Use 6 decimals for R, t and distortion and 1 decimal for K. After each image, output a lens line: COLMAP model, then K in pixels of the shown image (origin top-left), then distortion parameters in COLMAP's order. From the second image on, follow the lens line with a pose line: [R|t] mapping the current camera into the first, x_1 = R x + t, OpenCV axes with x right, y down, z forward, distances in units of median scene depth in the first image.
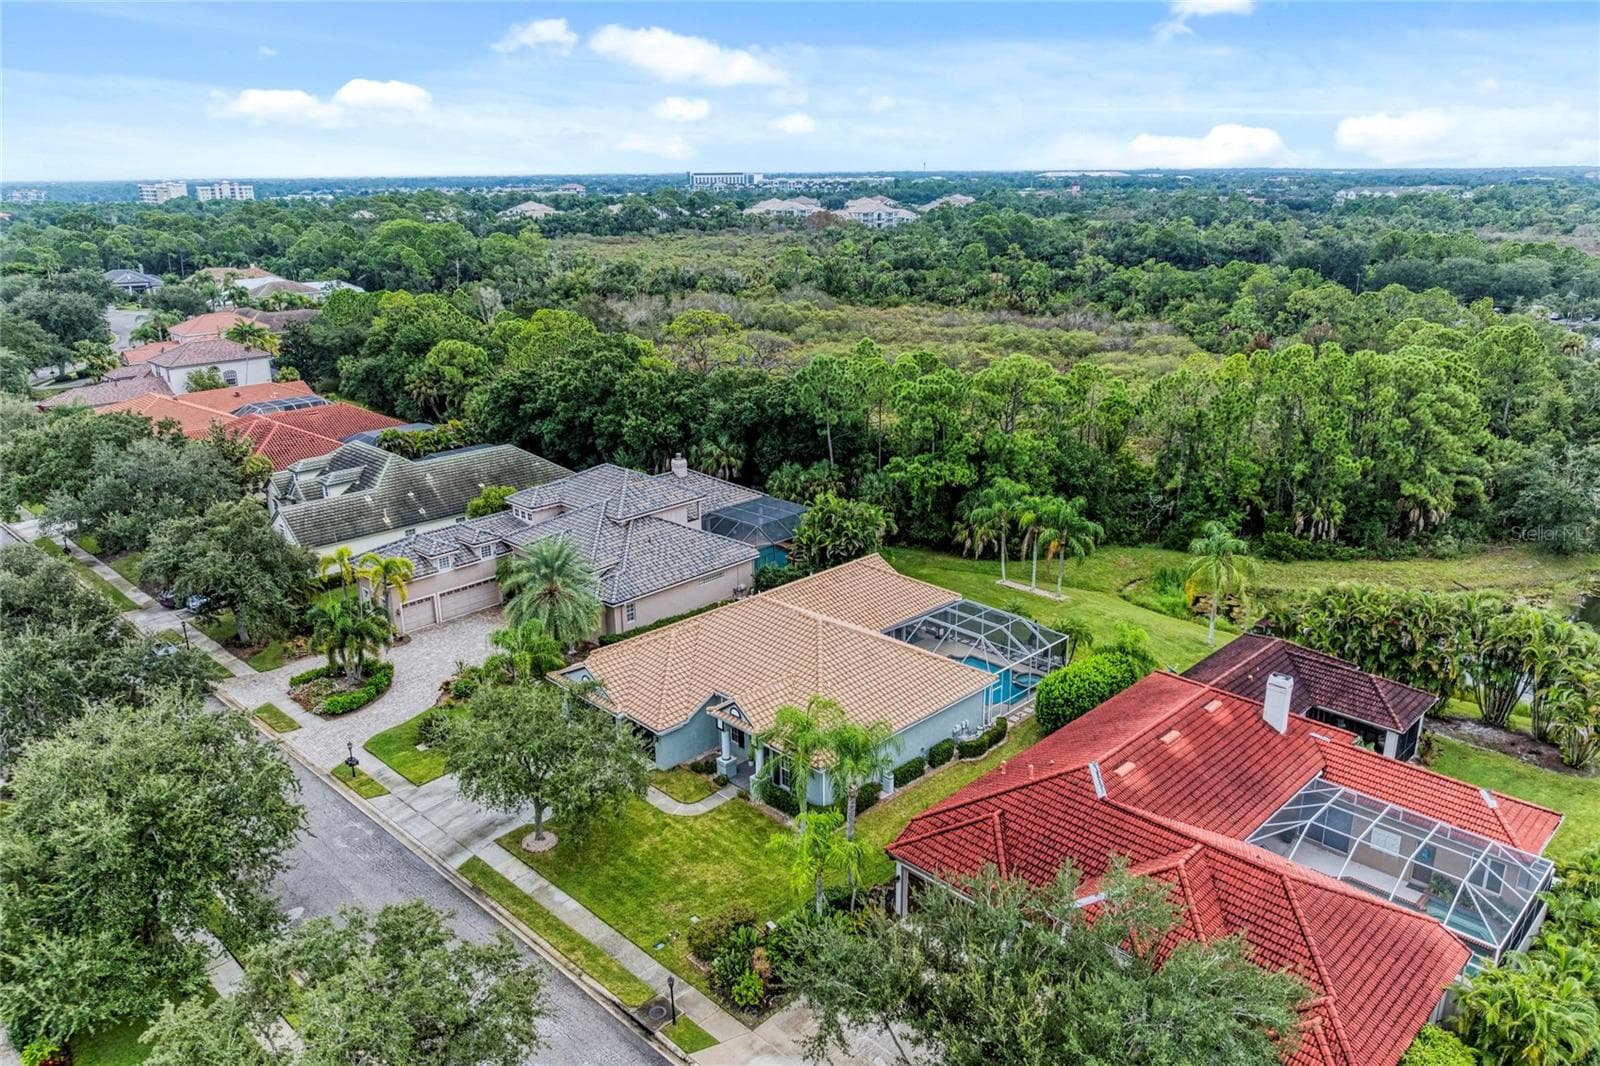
lens RADIAL K [[1117.4, 0, 800.0], [0, 1117.4, 533.0], [0, 0, 1]] dist [0.005048, -0.055386]
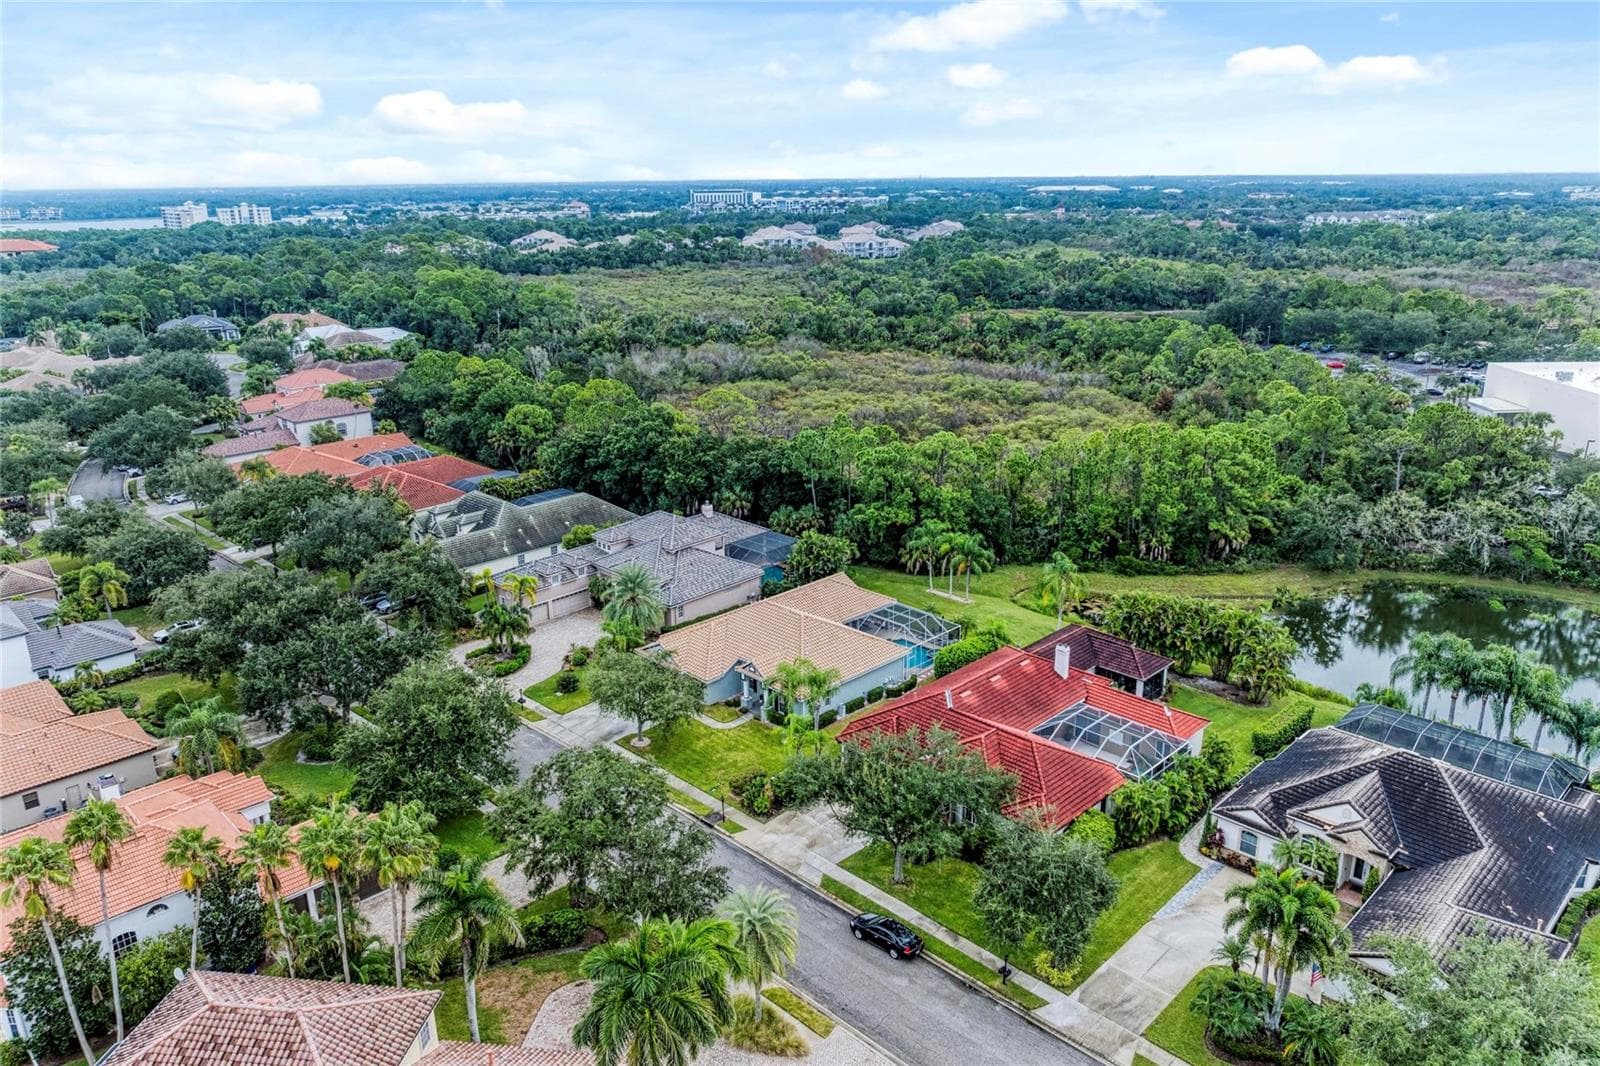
lens RADIAL K [[1117.4, 0, 800.0], [0, 1117.4, 533.0], [0, 0, 1]] dist [0.005048, -0.055386]
pose [[0.999996, -0.002540, 0.001008, 0.008576], [0.002545, 0.999986, -0.004615, -0.023968], [-0.000997, 0.004617, 0.999989, -0.434537]]
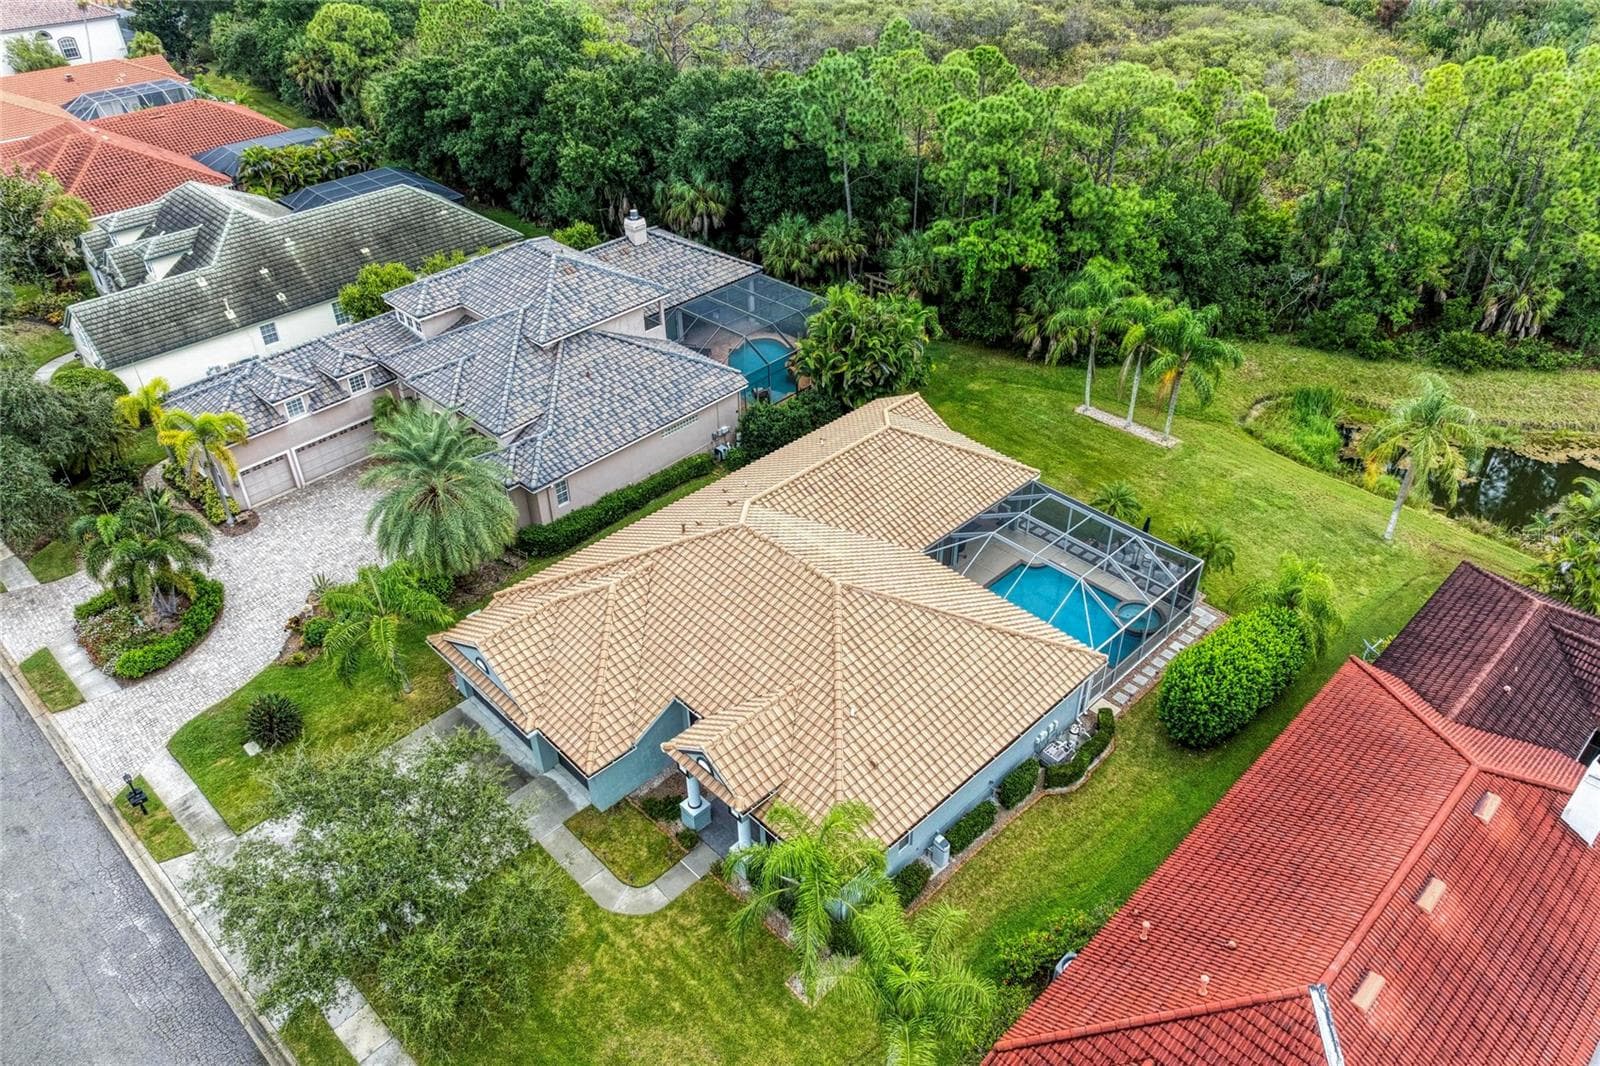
lens RADIAL K [[1118.8, 0, 800.0], [0, 1118.8, 533.0], [0, 0, 1]] dist [-0.033277, 0.027779]
pose [[0.999997, 0.002265, -0.001330, -0.002093], [-0.001735, 0.949872, 0.312635, -0.099859], [0.001972, -0.312632, 0.949872, 0.271604]]
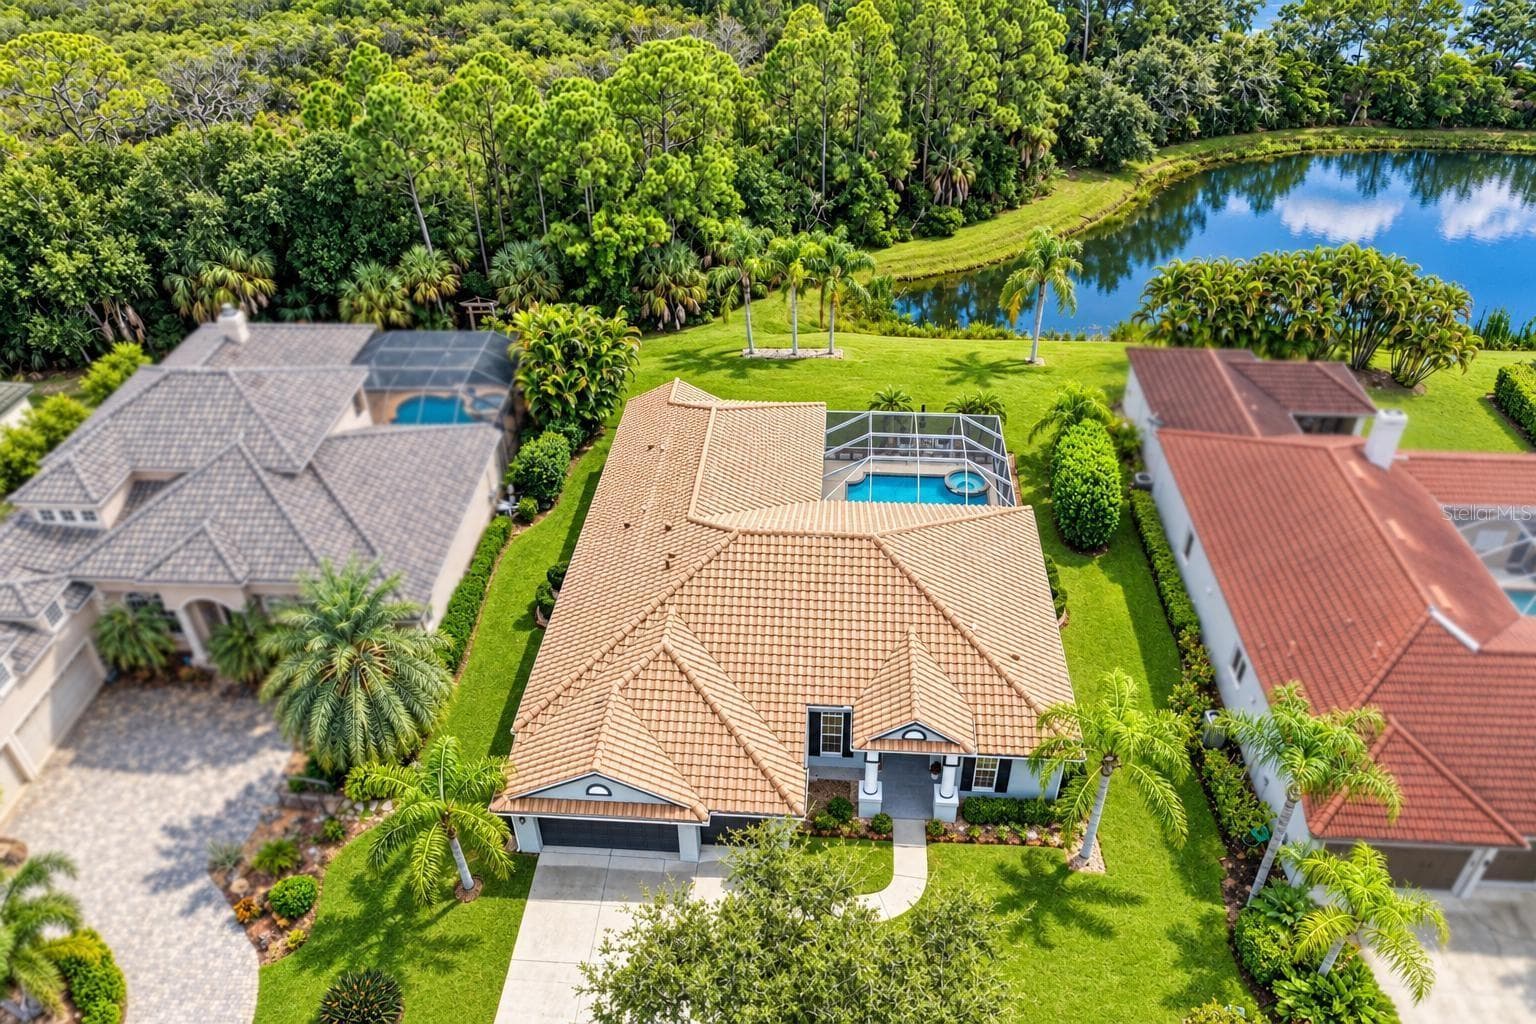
lens RADIAL K [[1072.7, 0, 768.0], [0, 1072.7, 512.0], [0, 0, 1]] dist [0.005048, -0.055386]
pose [[0.742275, -0.386997, 0.547047, -0.253157], [0.201852, 0.907585, 0.368165, -0.124022], [-0.638970, -0.162857, 0.751794, 0.377452]]
